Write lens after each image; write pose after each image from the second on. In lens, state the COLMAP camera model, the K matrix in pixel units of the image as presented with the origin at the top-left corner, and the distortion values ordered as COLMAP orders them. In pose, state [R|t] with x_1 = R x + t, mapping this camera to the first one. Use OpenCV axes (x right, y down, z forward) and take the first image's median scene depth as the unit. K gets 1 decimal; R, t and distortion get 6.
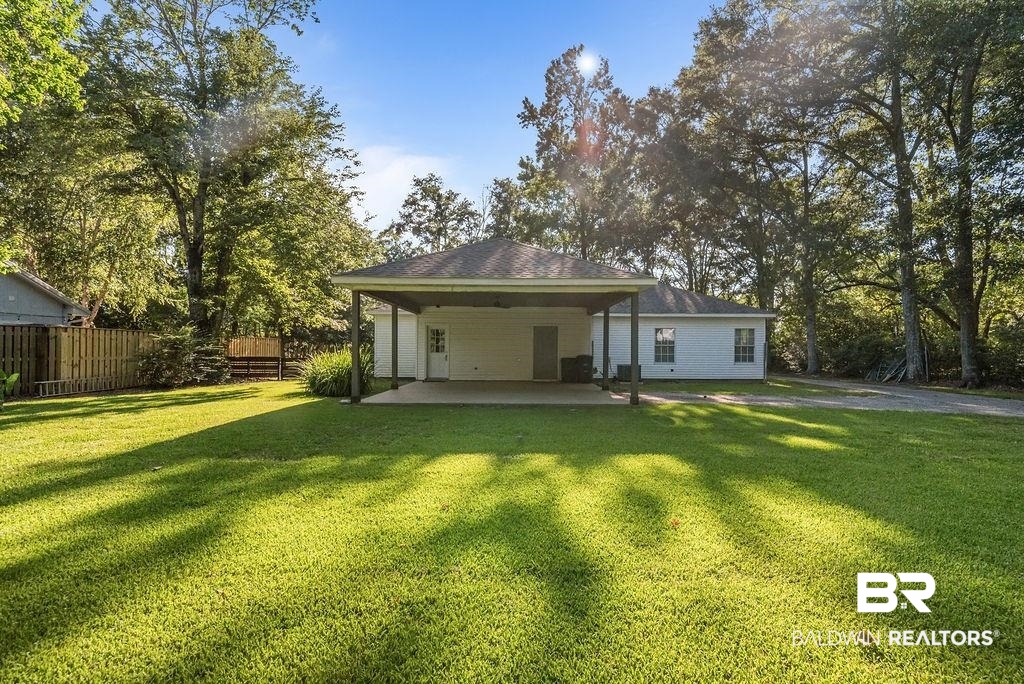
lens RADIAL K [[450.1, 0, 517.0], [0, 450.1, 347.5], [0, 0, 1]] dist [0.000184, 0.000128]
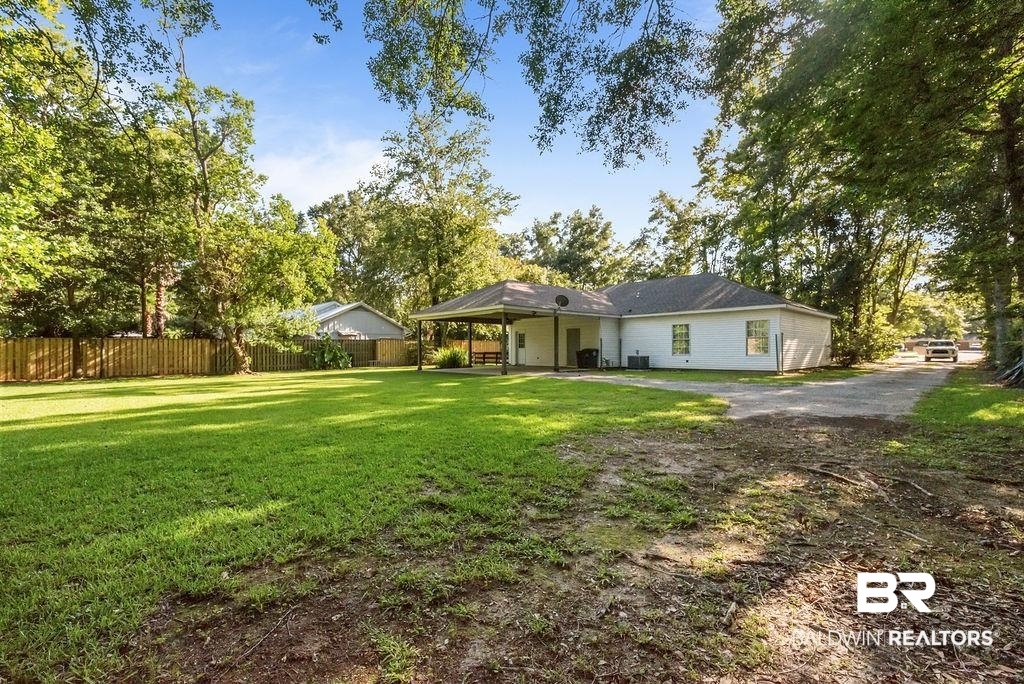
lens RADIAL K [[439.9, 0, 512.0], [0, 439.9, 342.0], [0, 0, 1]] dist [0.001176, 0.000256]
pose [[0.676830, -0.024752, -0.735723, 0.946749], [0.014022, 0.999687, -0.020733, 0.020971], [0.736006, 0.003717, 0.676965, -0.084078]]
